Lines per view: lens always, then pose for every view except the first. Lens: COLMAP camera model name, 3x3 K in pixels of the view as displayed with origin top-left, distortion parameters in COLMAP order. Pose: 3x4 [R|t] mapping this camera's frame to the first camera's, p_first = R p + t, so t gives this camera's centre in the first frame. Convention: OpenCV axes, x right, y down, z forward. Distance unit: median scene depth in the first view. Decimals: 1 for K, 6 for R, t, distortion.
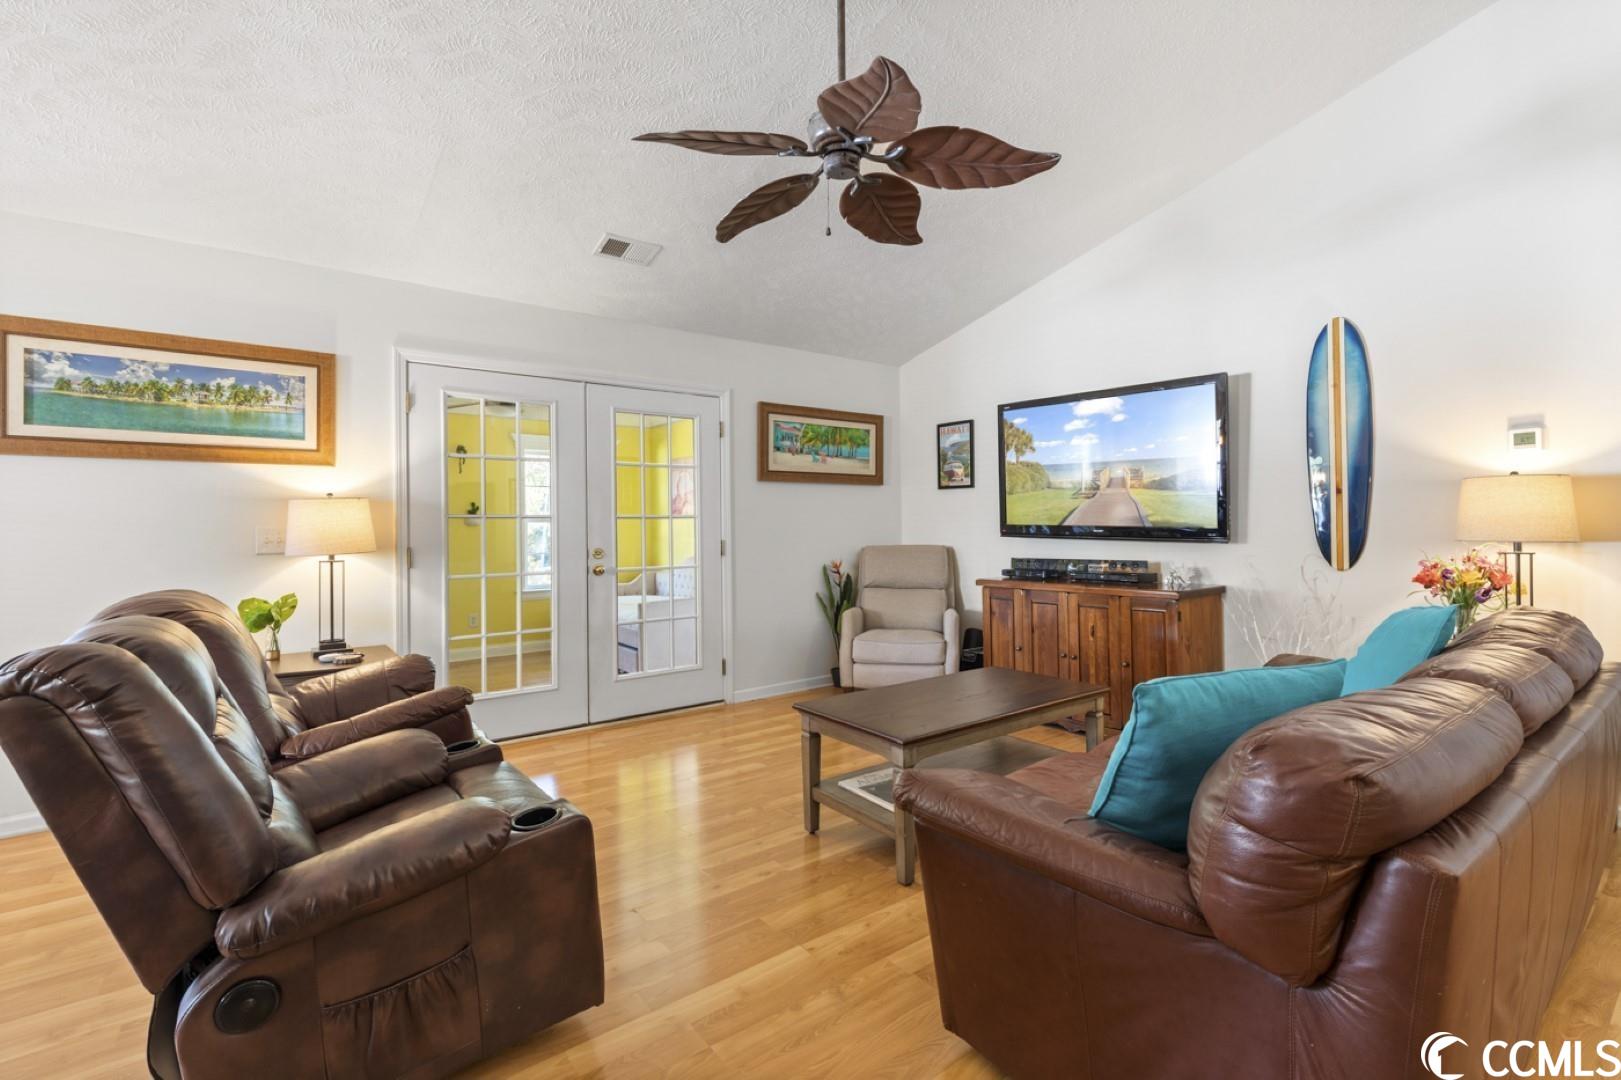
lens RADIAL K [[736.3, 0, 816.8], [0, 736.3, 528.8], [0, 0, 1]] dist [0.000189, 0.001998]
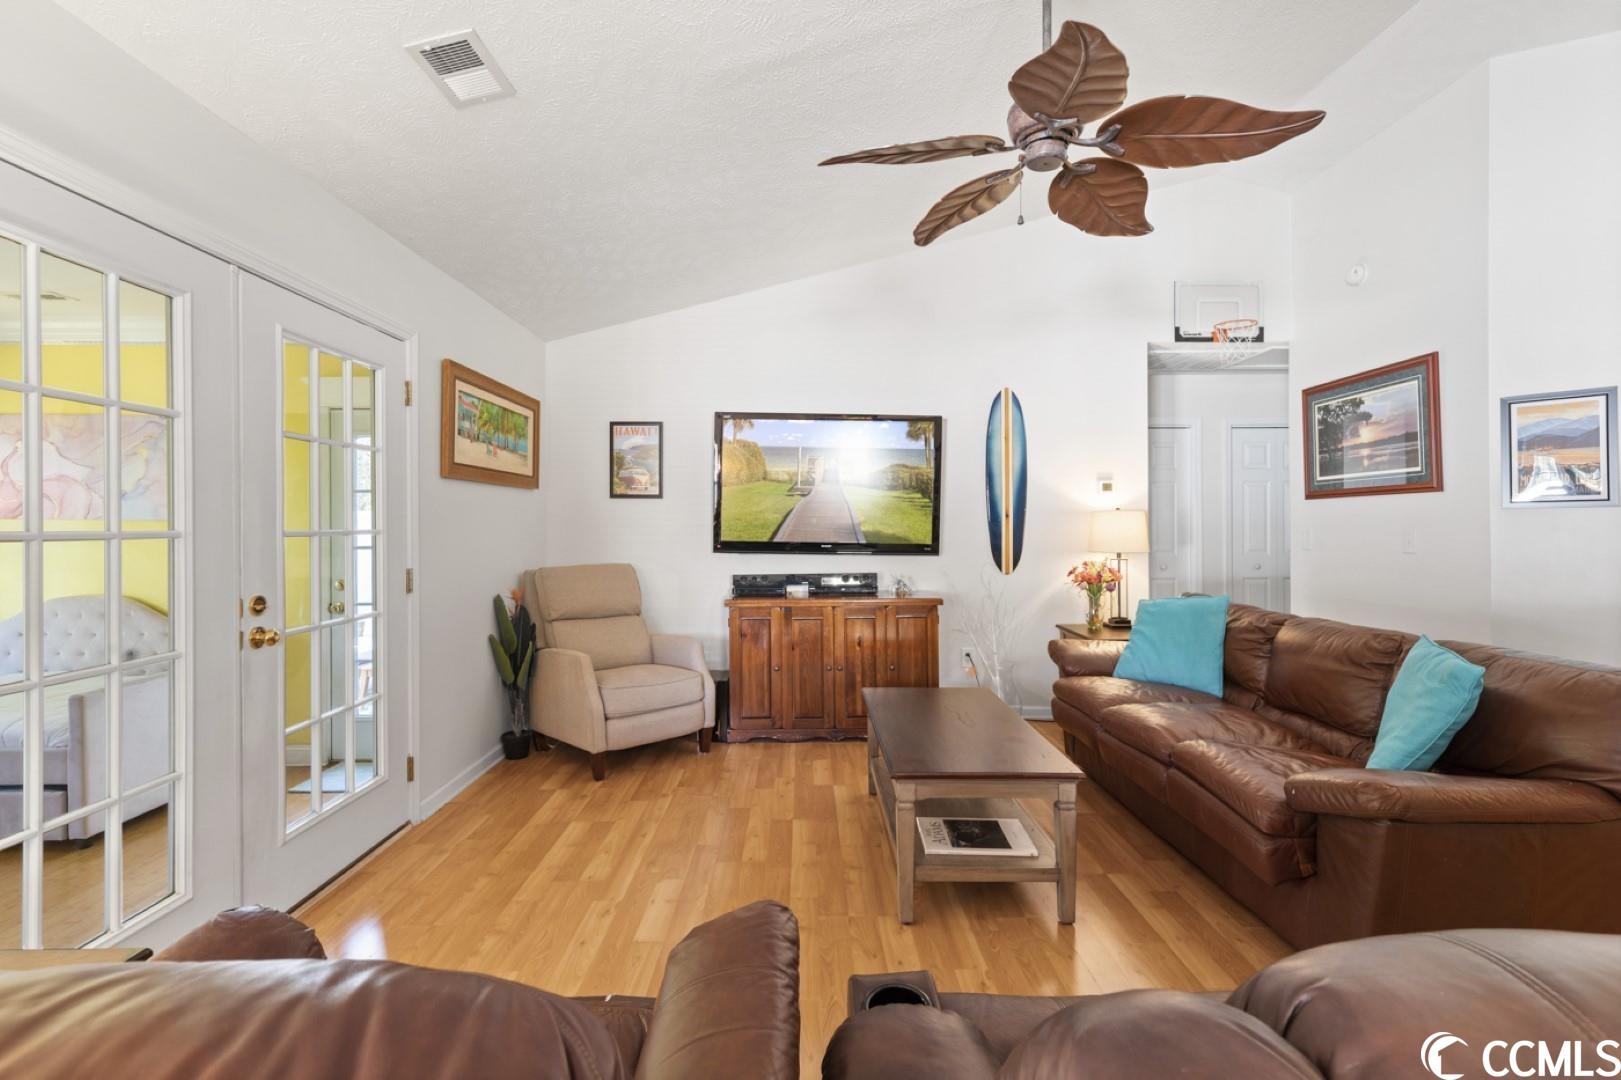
lens RADIAL K [[736.3, 0, 820.8], [0, 736.3, 530.0], [0, 0, 1]] dist [0.000189, 0.001998]
pose [[0.592418, 0.002532, 0.805627, -0.599782], [0.001057, 0.999992, -0.003920, -0.020549], [-0.805630, 0.003174, 0.592410, 0.479612]]
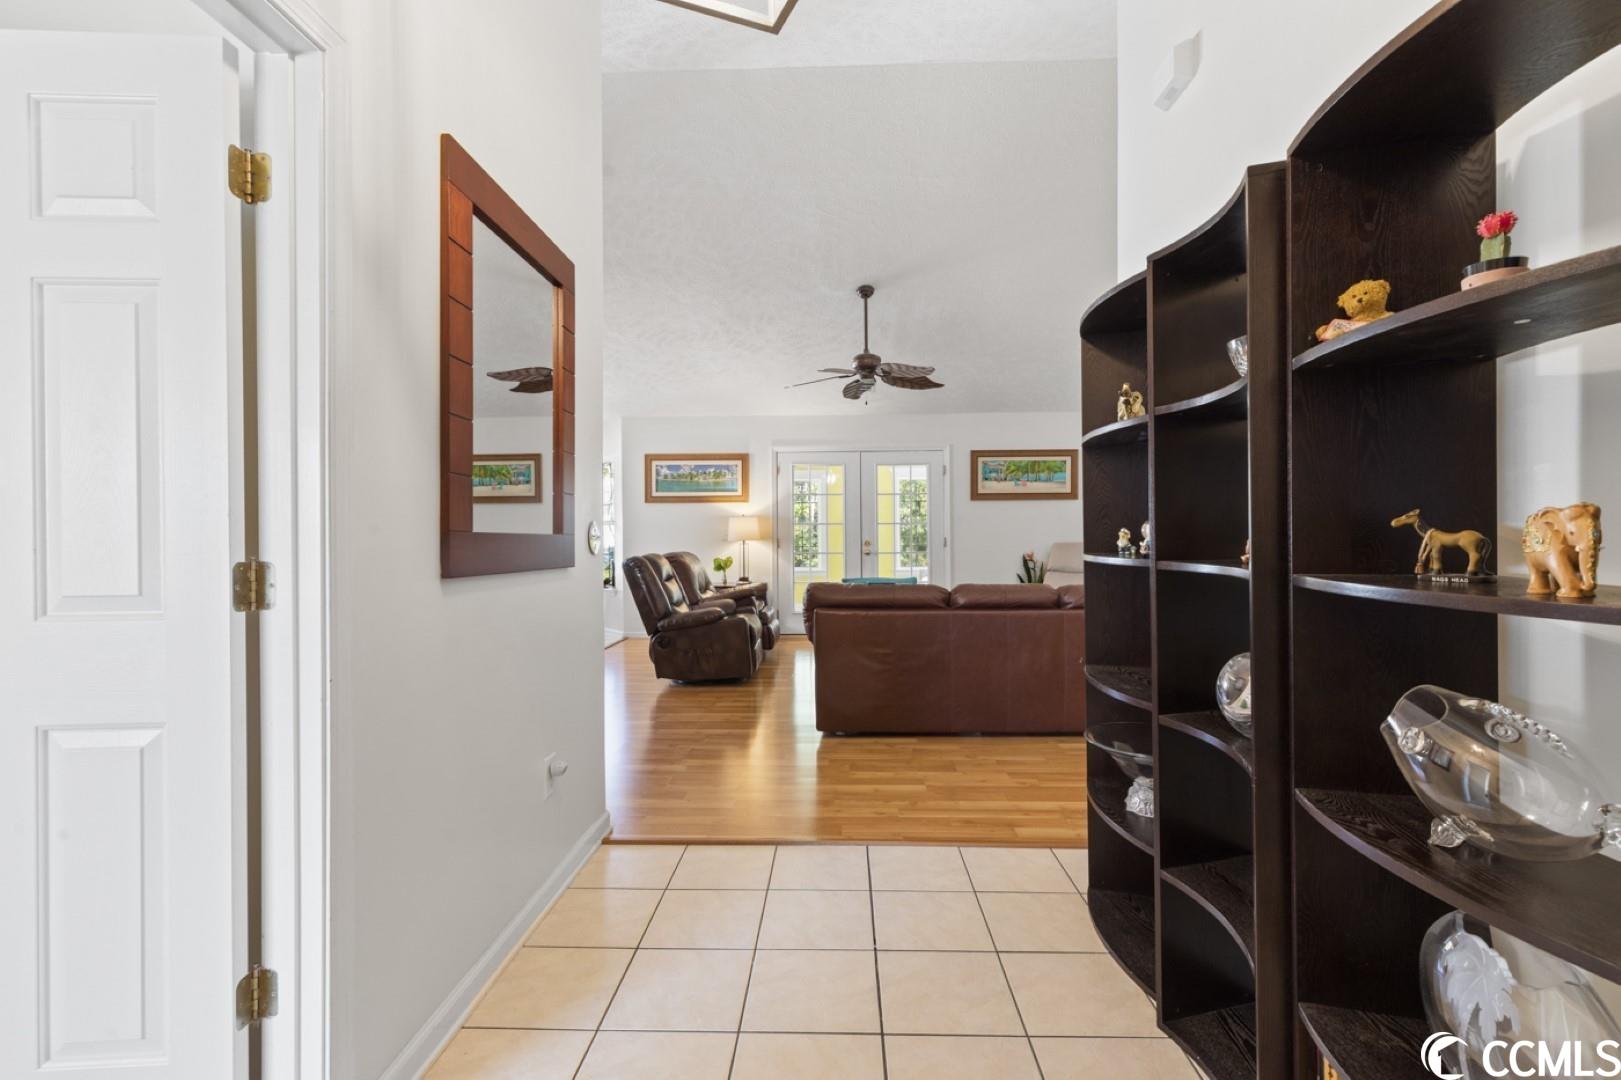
lens RADIAL K [[736.3, 0, 807.7], [0, 736.3, 553.2], [0, 0, 1]] dist [0.000189, 0.001998]
pose [[0.767290, 0.027575, -0.640707, 0.976973], [-0.002231, 0.999184, 0.040332, -0.020272], [0.641296, -0.029516, 0.766726, -0.653955]]
